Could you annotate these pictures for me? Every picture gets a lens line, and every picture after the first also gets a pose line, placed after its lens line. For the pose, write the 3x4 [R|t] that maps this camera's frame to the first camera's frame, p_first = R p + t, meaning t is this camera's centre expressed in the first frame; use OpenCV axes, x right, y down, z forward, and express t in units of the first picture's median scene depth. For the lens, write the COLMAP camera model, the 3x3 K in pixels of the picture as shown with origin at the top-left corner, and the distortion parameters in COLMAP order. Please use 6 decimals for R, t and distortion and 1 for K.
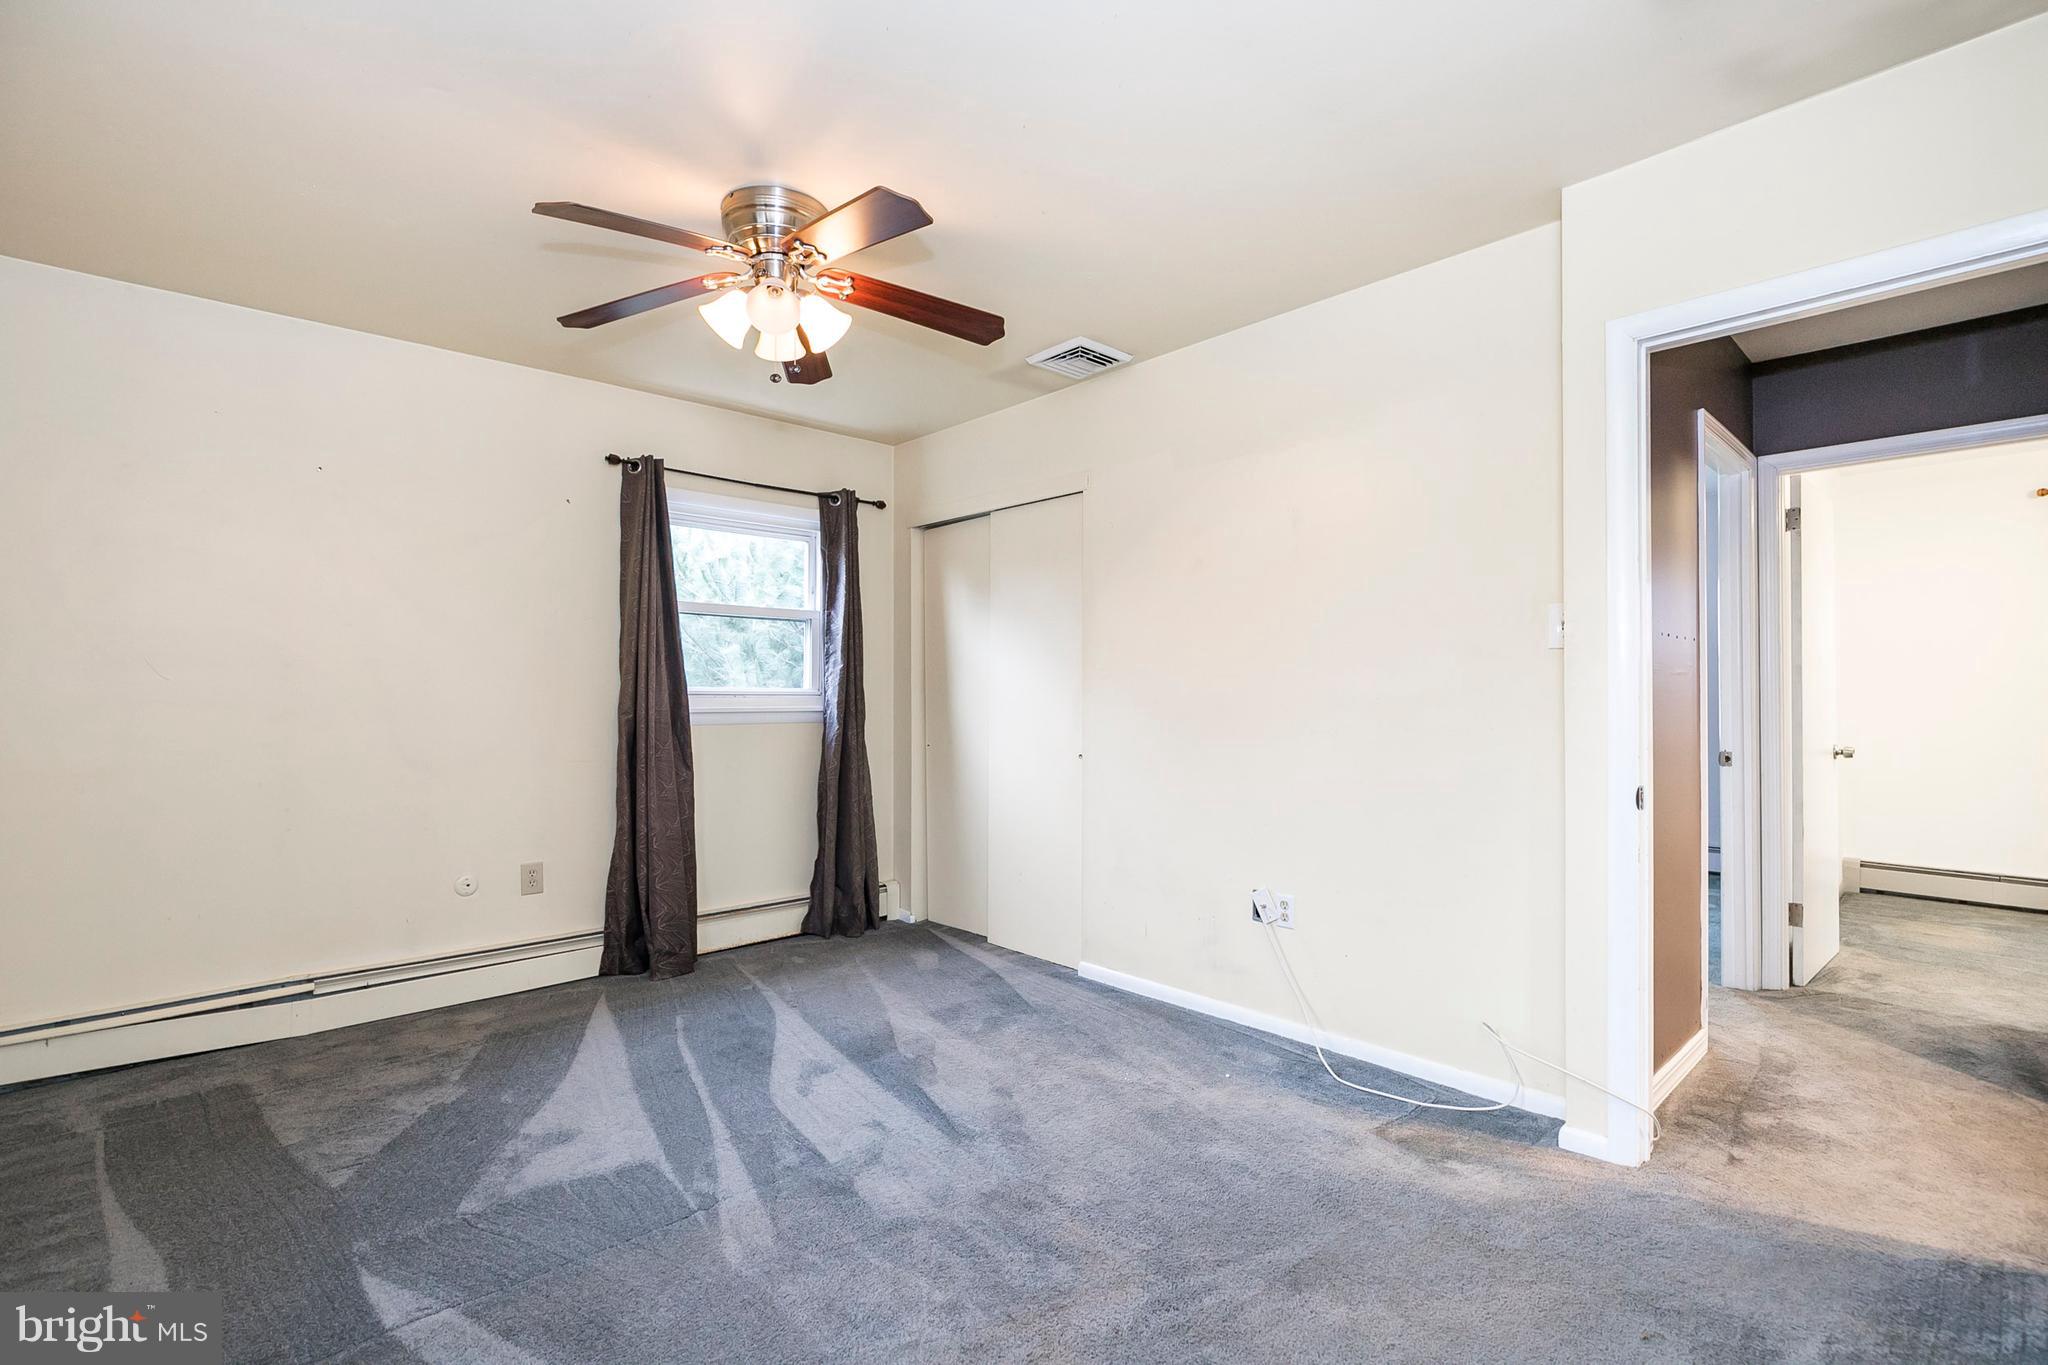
lens RADIAL K [[932.8, 0, 1027.6], [0, 932.8, 685.4], [0, 0, 1]] dist [-0.012132, 0.003690]
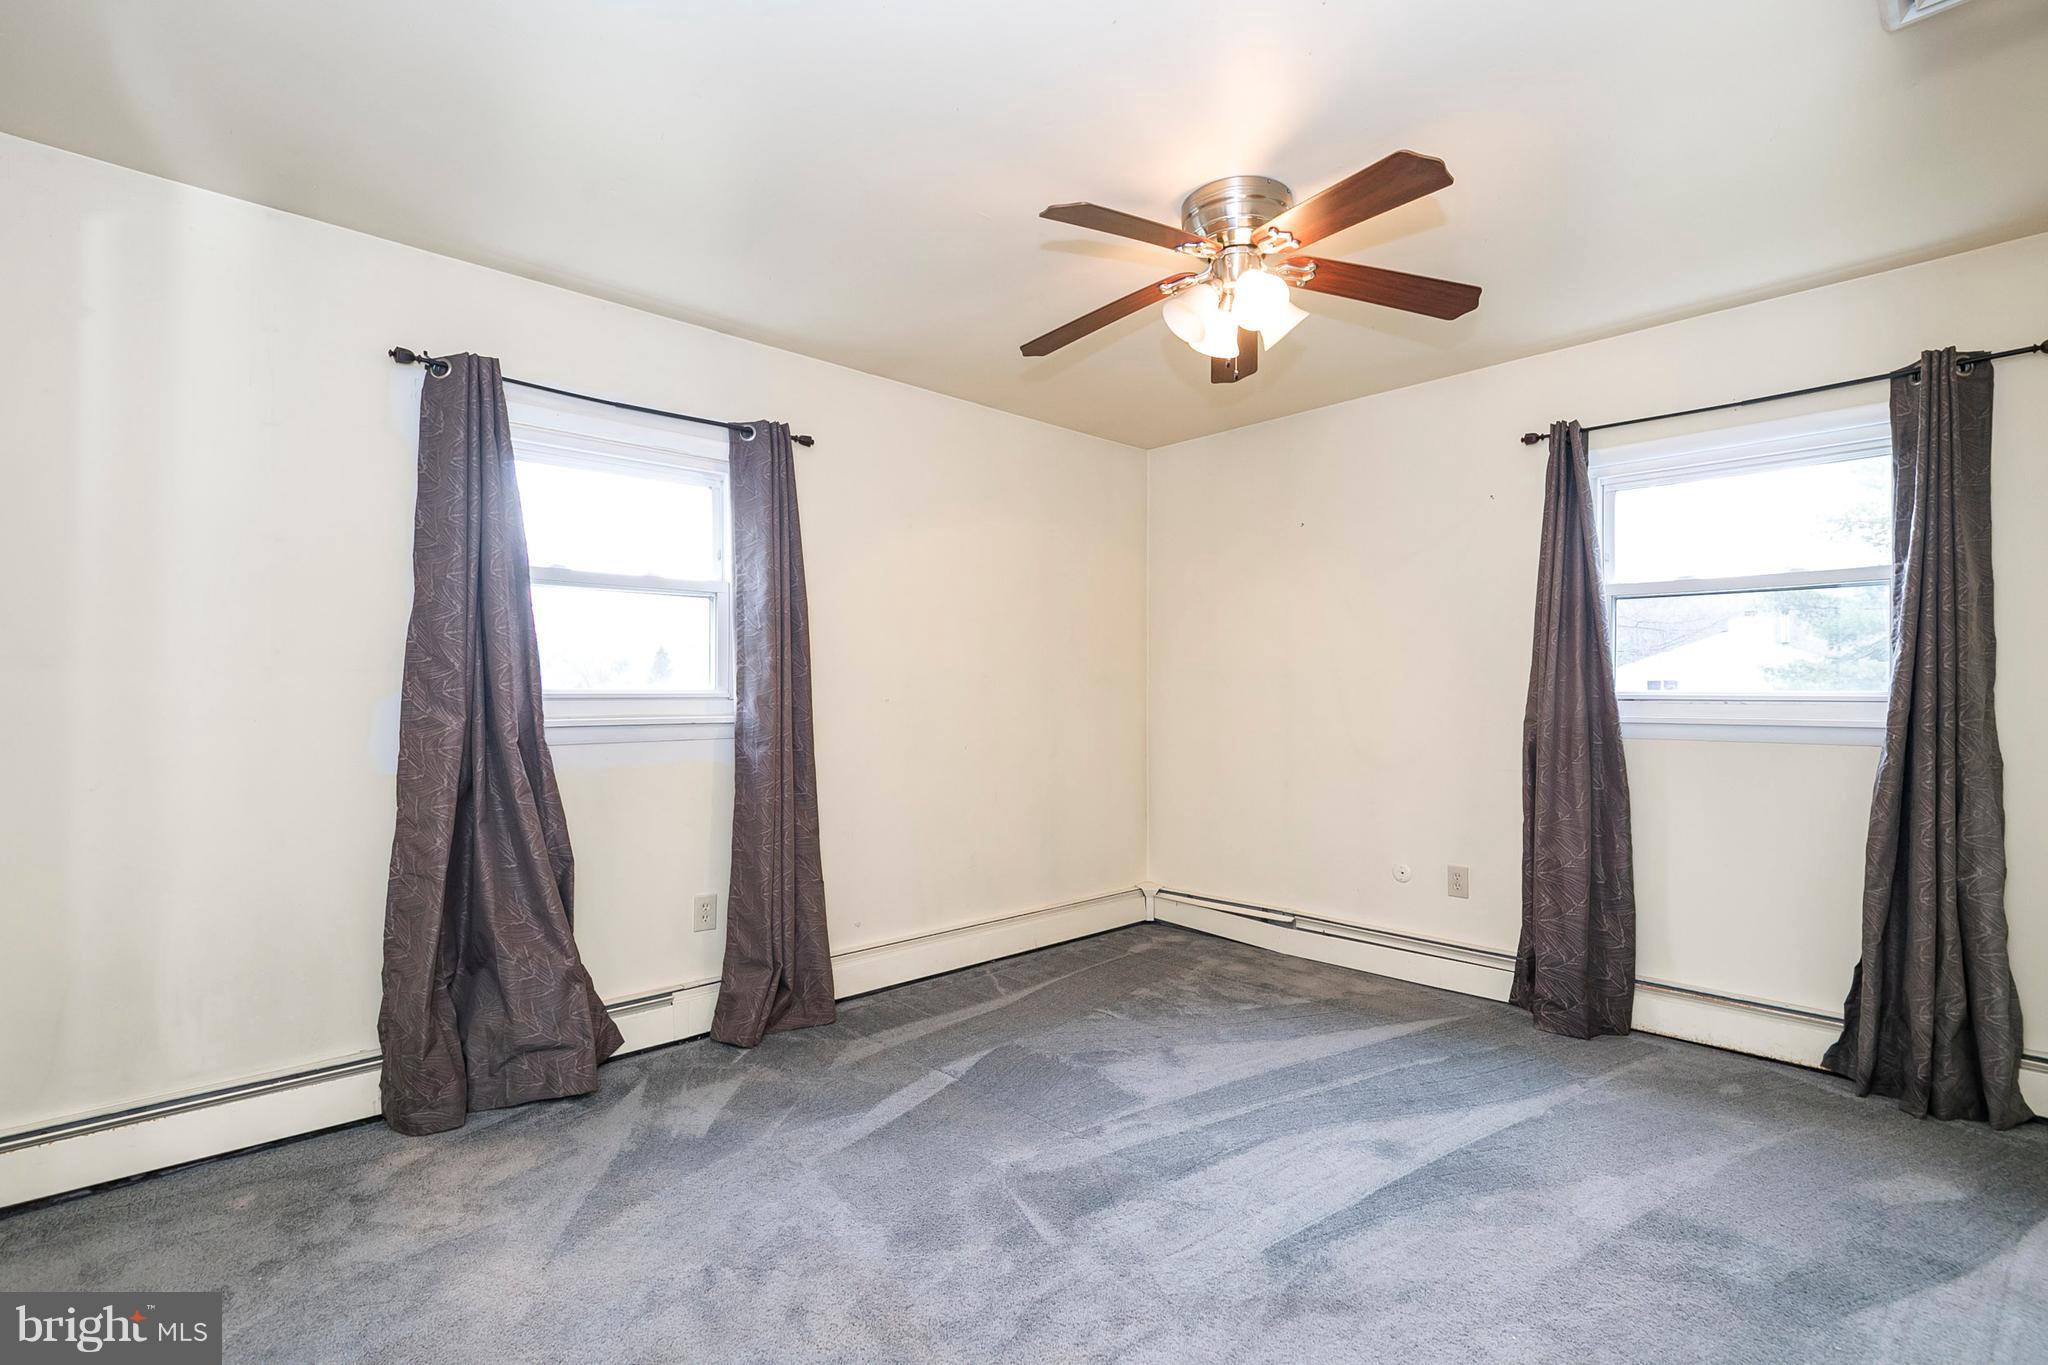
lens RADIAL K [[932.8, 0, 1027.0], [0, 932.8, 692.7], [0, 0, 1]] dist [-0.012132, 0.003690]
pose [[-0.004920, -0.003465, -0.999982, 0.481185], [0.011354, 0.999929, -0.003521, 0.000248], [0.999923, -0.011371, -0.004881, 0.537772]]
